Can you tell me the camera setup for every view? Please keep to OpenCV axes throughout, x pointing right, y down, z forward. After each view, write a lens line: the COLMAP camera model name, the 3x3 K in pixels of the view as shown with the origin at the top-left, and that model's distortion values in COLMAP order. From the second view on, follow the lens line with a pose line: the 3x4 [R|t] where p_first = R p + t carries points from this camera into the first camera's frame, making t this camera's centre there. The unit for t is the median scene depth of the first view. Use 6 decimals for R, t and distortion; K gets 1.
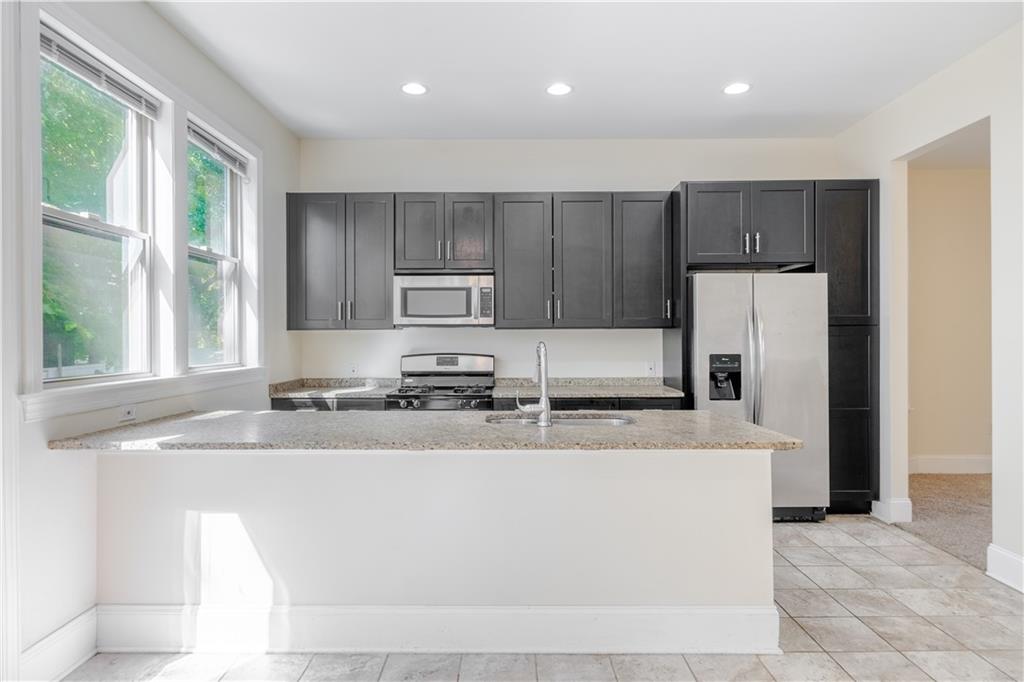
lens RADIAL K [[598.4, 0, 513.4], [0, 598.4, 333.4], [0, 0, 1]] dist [0.001286, -0.000810]
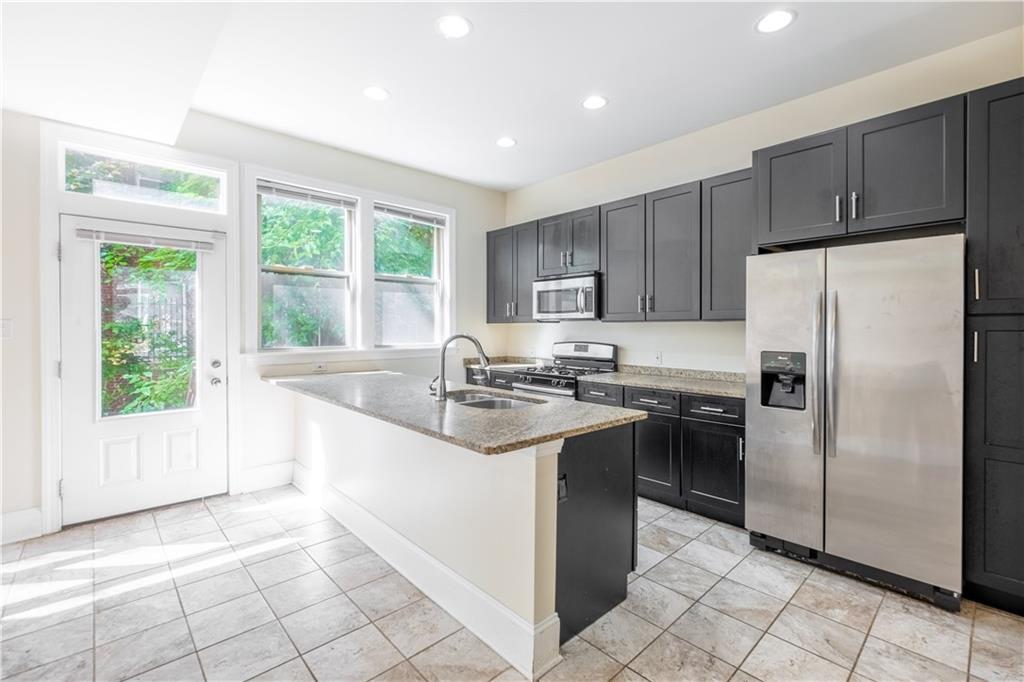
lens RADIAL K [[450.3, 0, 510.5], [0, 450.3, 326.4], [0, 0, 1]] dist [-0.001164, -0.000297]
pose [[0.674739, 0.002358, -0.738053, 0.508452], [0.000829, 0.999992, 0.003953, -0.002317], [0.738056, -0.003279, 0.674731, 0.284024]]
